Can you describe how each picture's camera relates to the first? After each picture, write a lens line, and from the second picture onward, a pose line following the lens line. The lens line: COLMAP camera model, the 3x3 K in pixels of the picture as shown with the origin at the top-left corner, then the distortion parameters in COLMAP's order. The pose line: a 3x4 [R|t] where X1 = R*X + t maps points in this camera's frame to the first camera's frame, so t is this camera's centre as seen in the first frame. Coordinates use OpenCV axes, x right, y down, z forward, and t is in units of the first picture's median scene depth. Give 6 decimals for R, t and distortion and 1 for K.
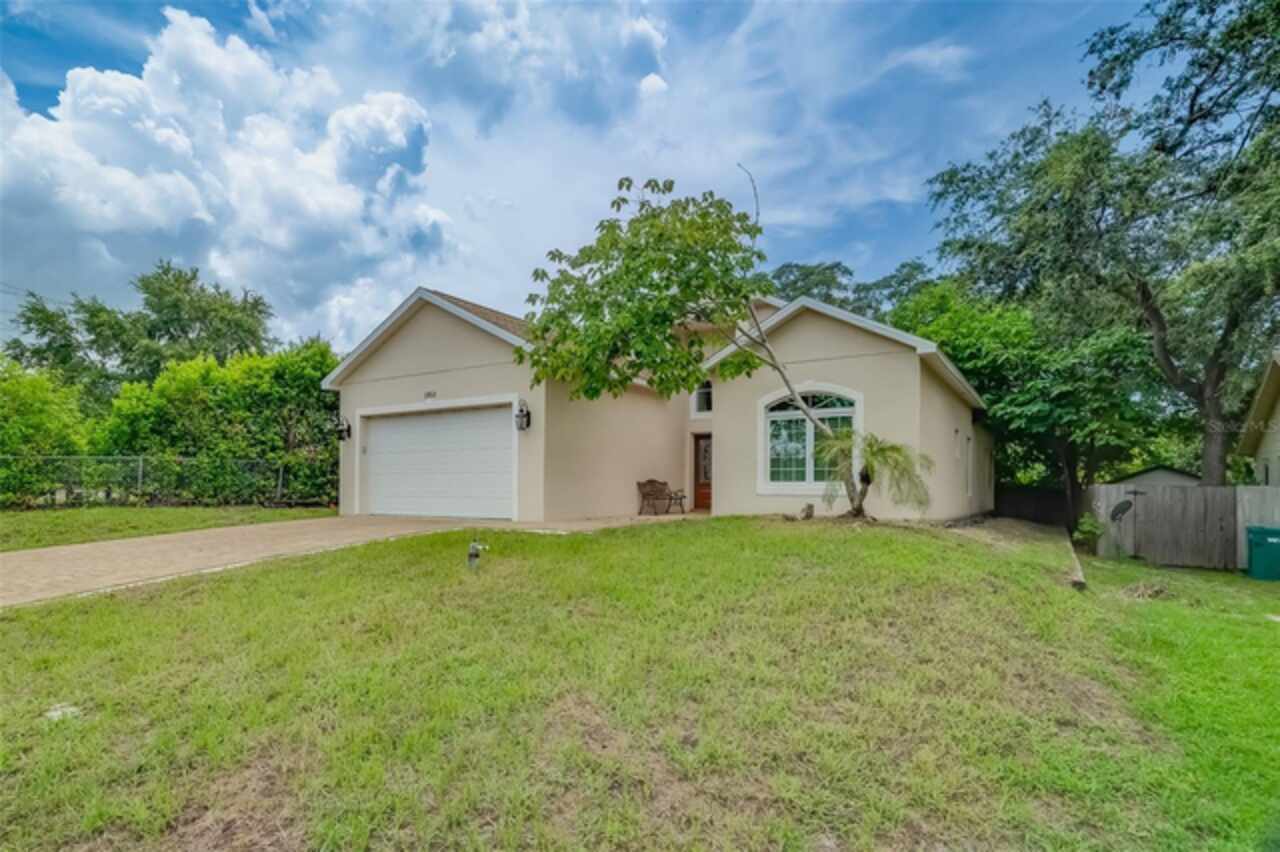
lens RADIAL K [[660.0, 0, 641.5], [0, 660.0, 462.0], [0, 0, 1]] dist [0.000119, -0.000187]
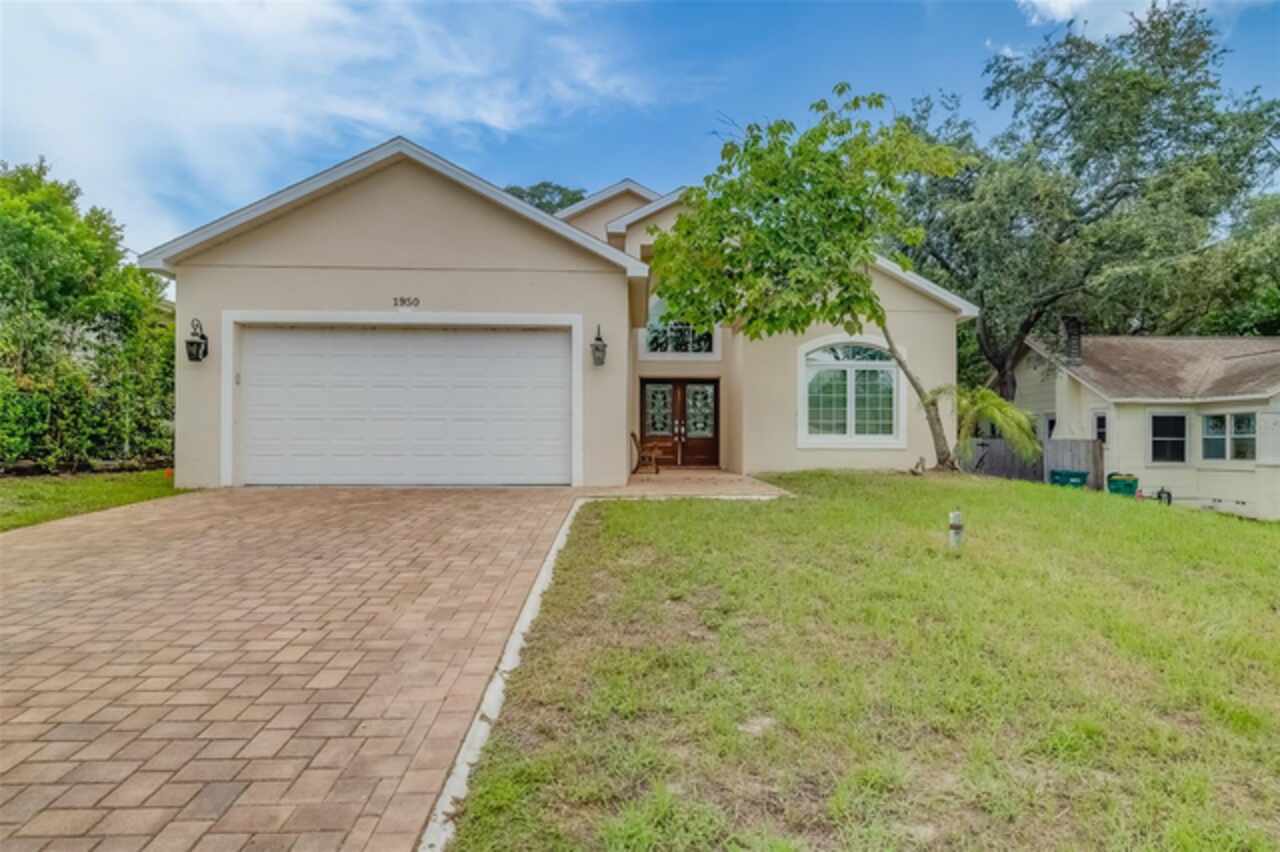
lens RADIAL K [[743.6, 0, 640.0], [0, 743.6, 426.0], [0, 0, 1]] dist [-0.000131, -0.000639]
pose [[0.816451, 0.009094, 0.577343, -0.516090], [-0.024140, 0.999539, 0.018394, 0.003431], [-0.576910, -0.028955, 0.816294, 0.226301]]
